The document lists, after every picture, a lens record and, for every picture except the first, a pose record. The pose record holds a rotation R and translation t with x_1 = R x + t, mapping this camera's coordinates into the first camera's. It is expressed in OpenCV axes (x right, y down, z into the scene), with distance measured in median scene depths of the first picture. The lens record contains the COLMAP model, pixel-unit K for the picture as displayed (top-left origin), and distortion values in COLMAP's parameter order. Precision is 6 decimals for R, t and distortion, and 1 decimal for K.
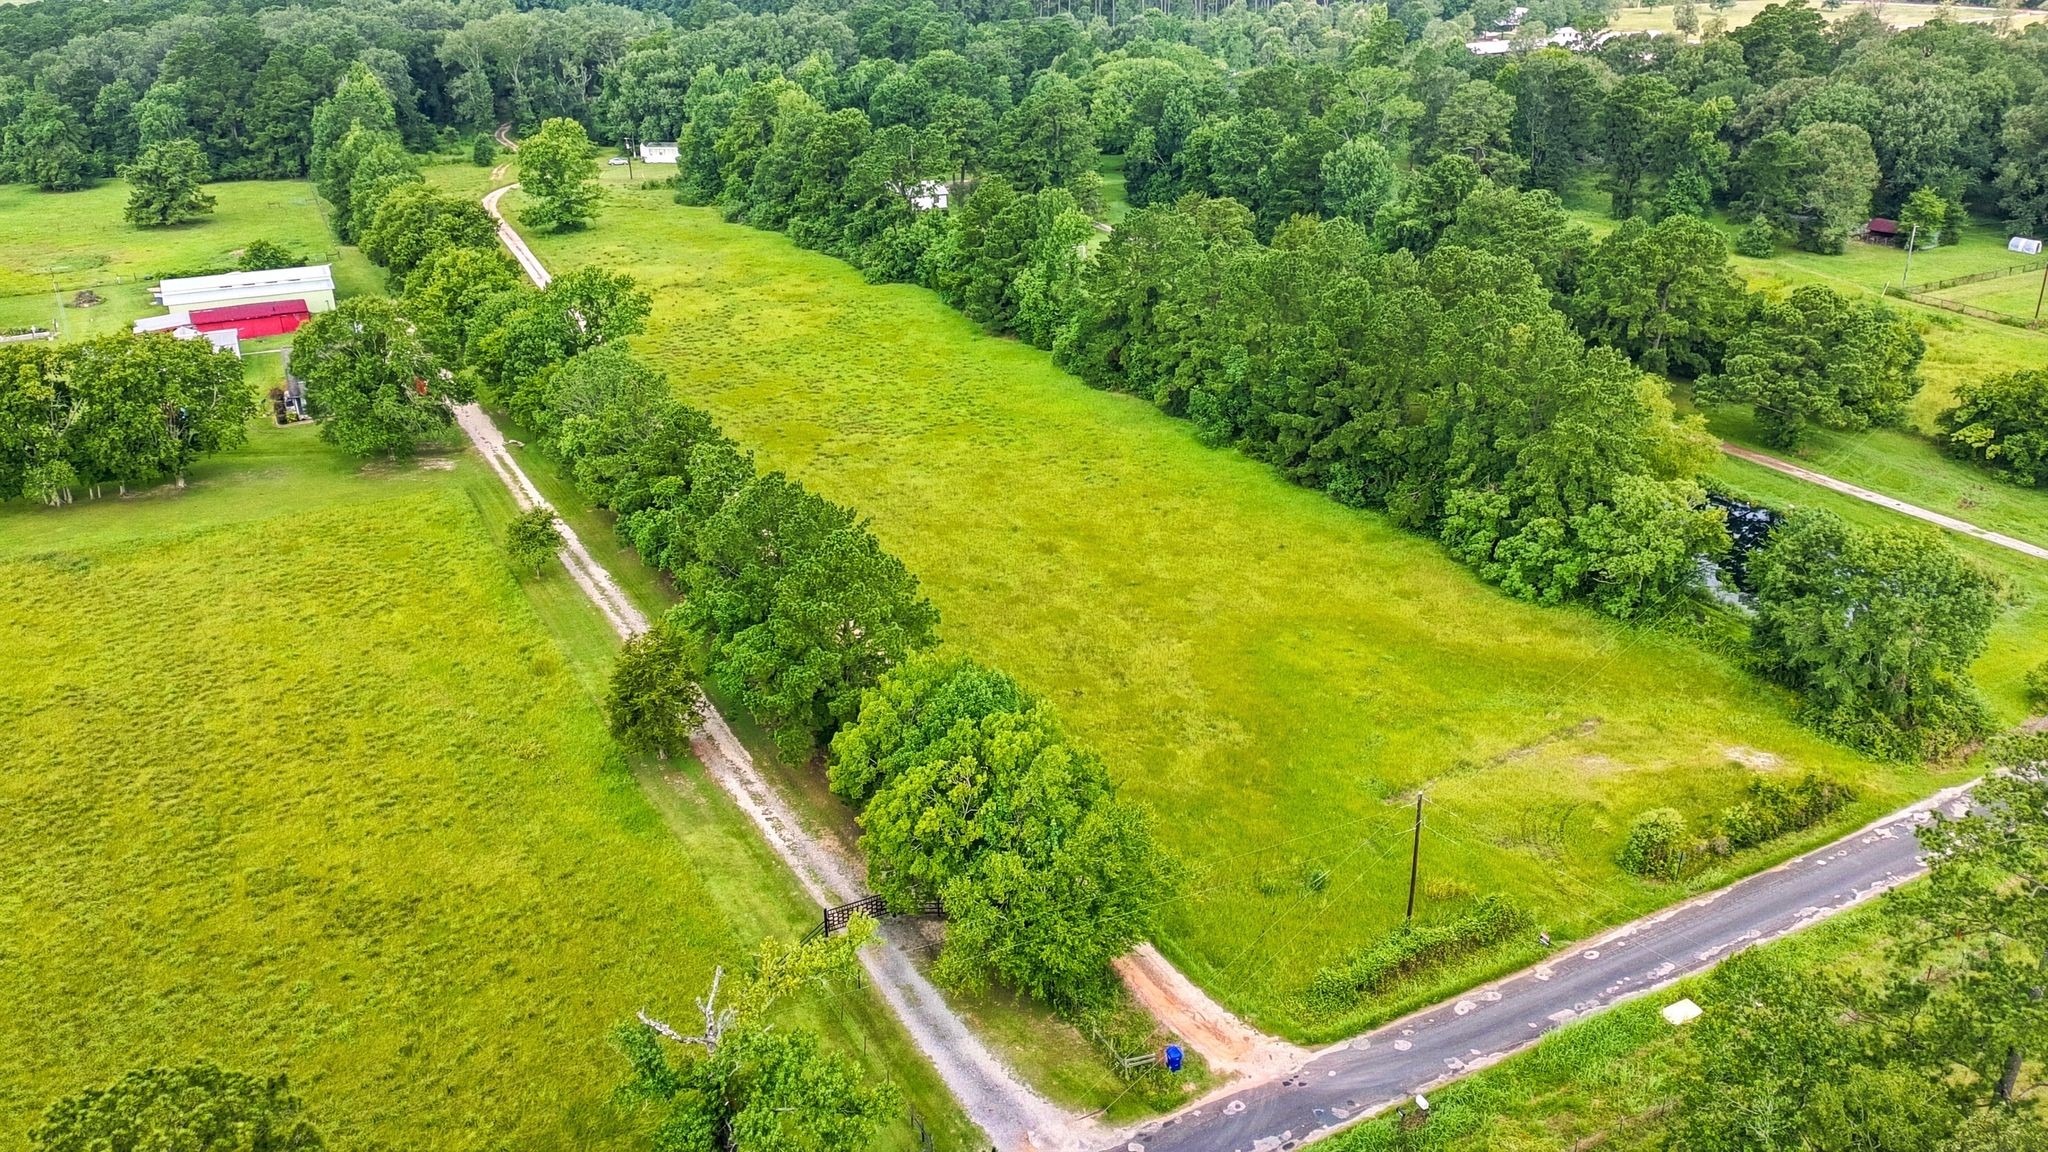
lens RADIAL K [[1565.5, 0, 1024.0], [0, 1565.5, 576.0], [0, 0, 1]] dist [0.041009, -0.004675]
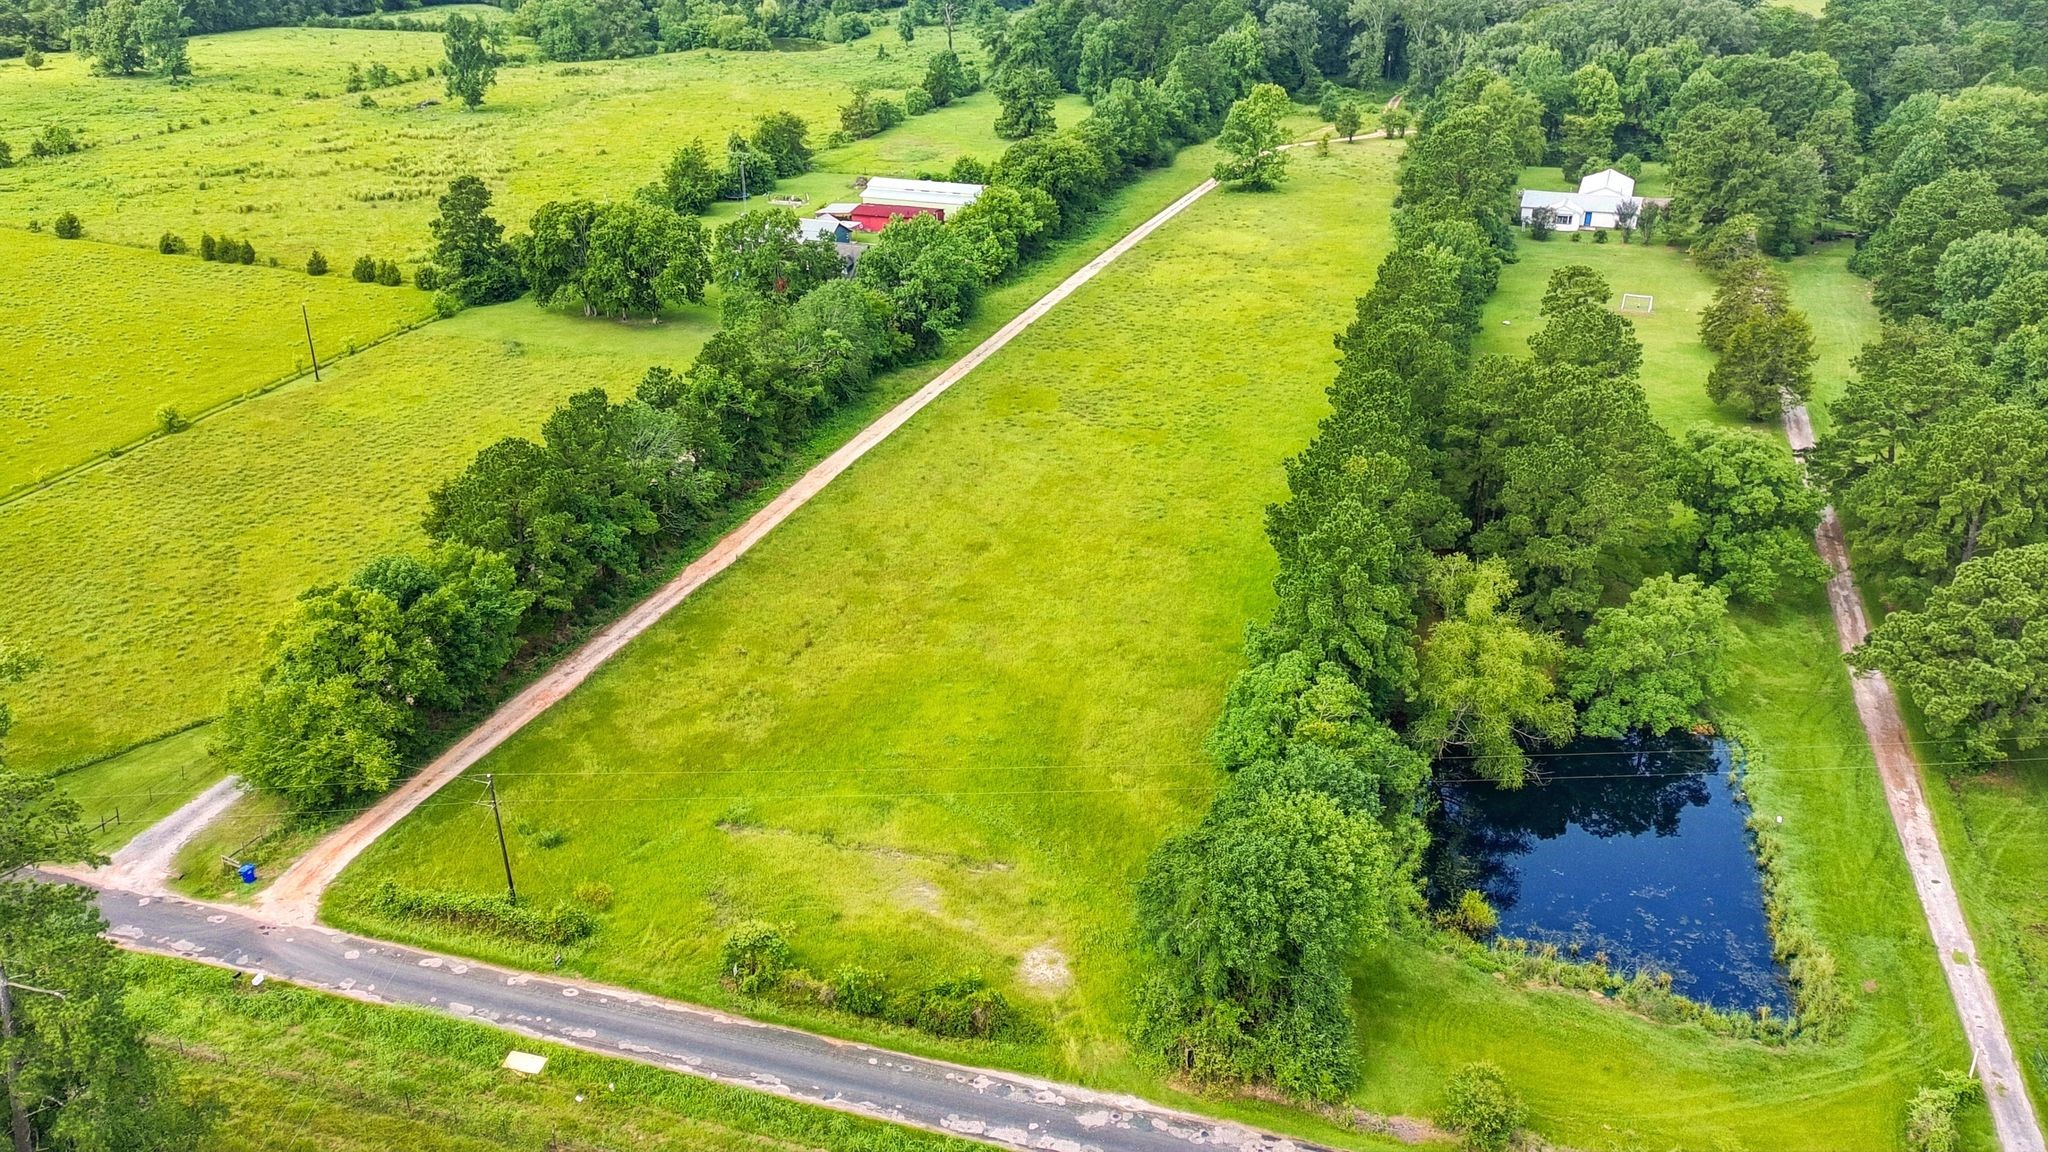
lens RADIAL K [[1565.5, 0, 1024.0], [0, 1565.5, 576.0], [0, 0, 1]] dist [0.041009, -0.004675]
pose [[0.701943, 0.317374, -0.637612, 0.775580], [-0.295663, 0.944295, 0.144534, -0.174719], [0.647965, 0.087064, 0.756677, 0.259658]]
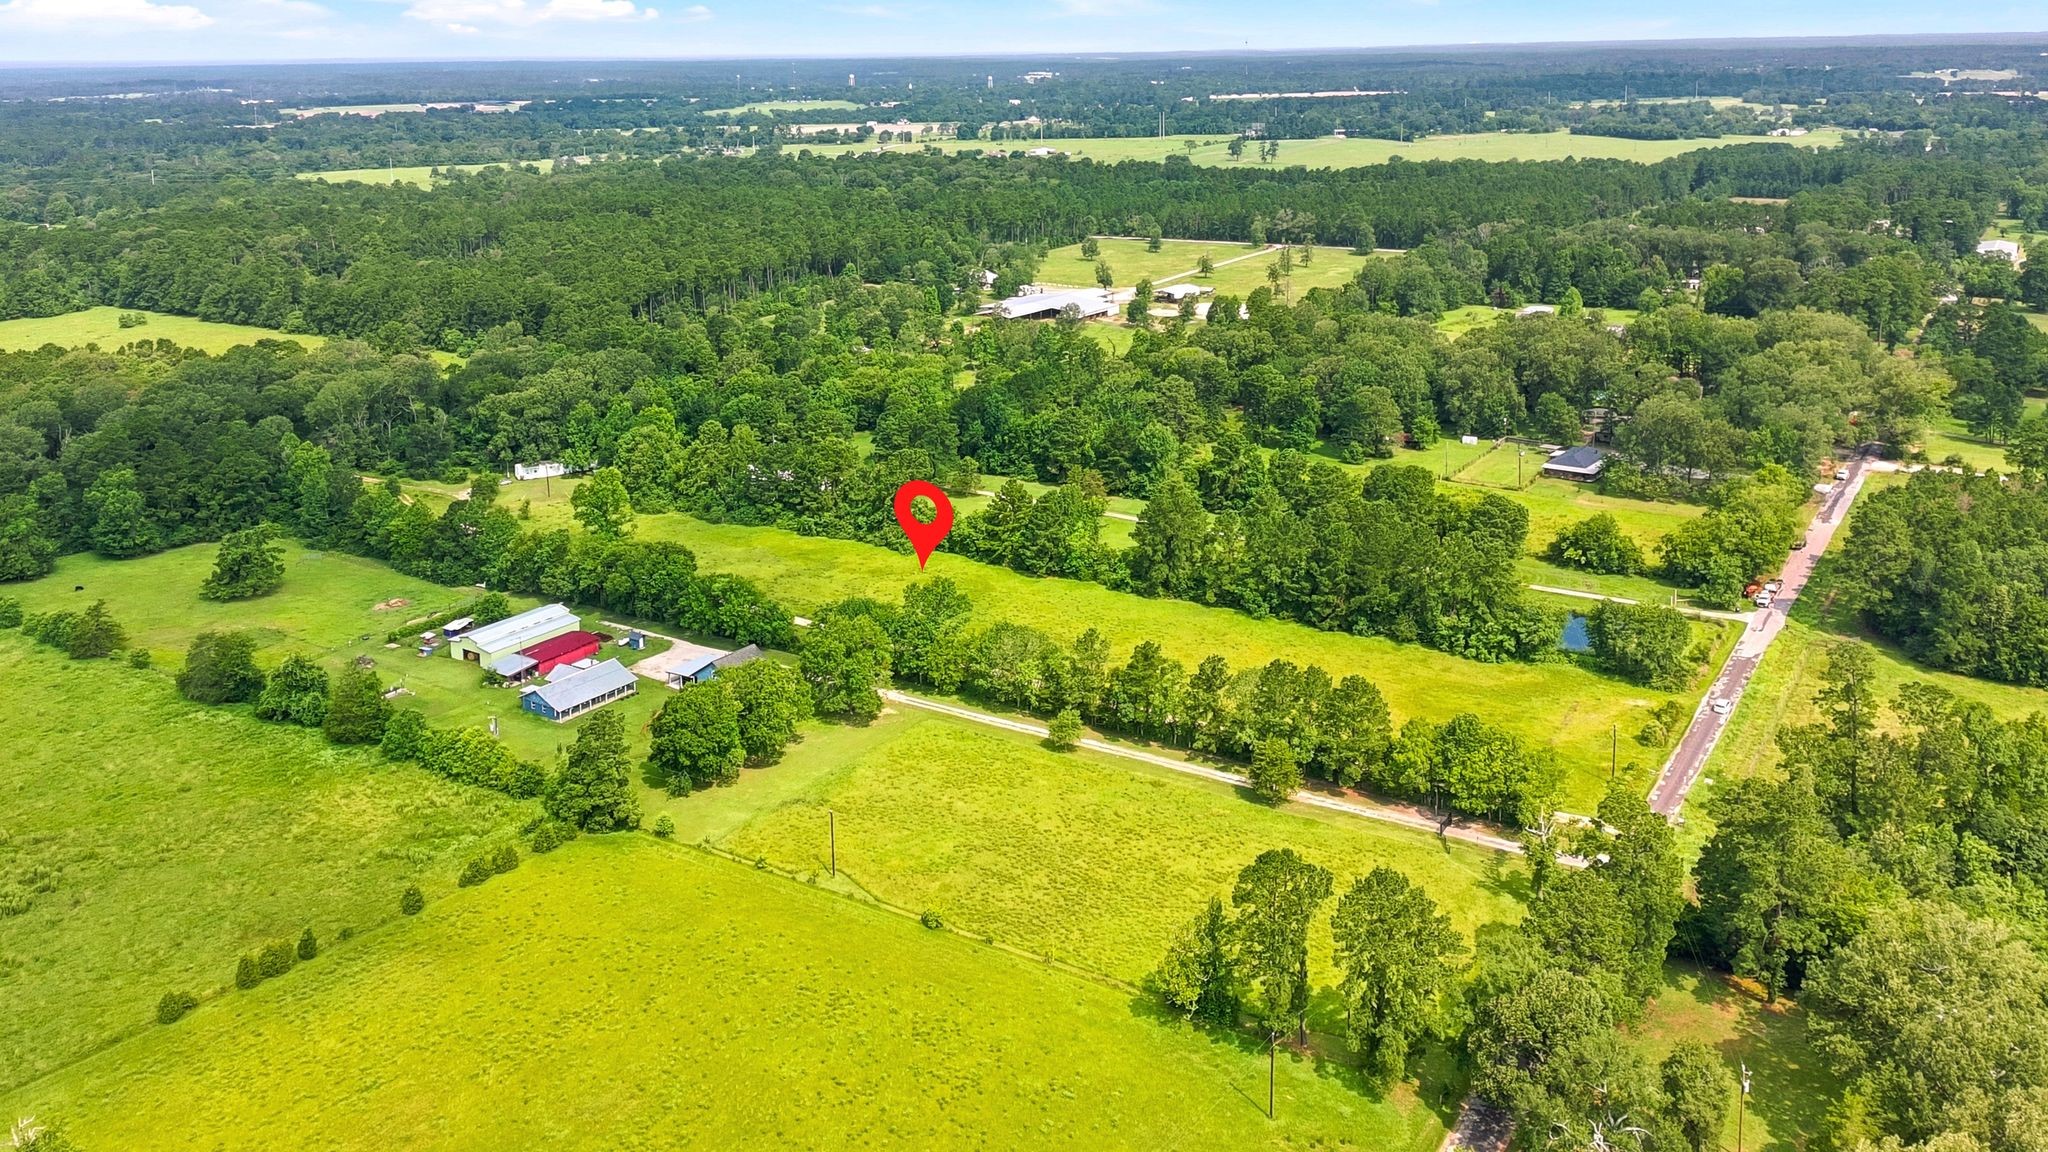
lens RADIAL K [[1565.5, 0, 1024.0], [0, 1565.5, 576.0], [0, 0, 1]] dist [0.041009, -0.004675]
pose [[0.877516, -0.157616, 0.452906, -1.232149], [0.202227, 0.977985, -0.051472, -0.122042], [-0.434822, 0.136757, 0.890071, -0.675217]]
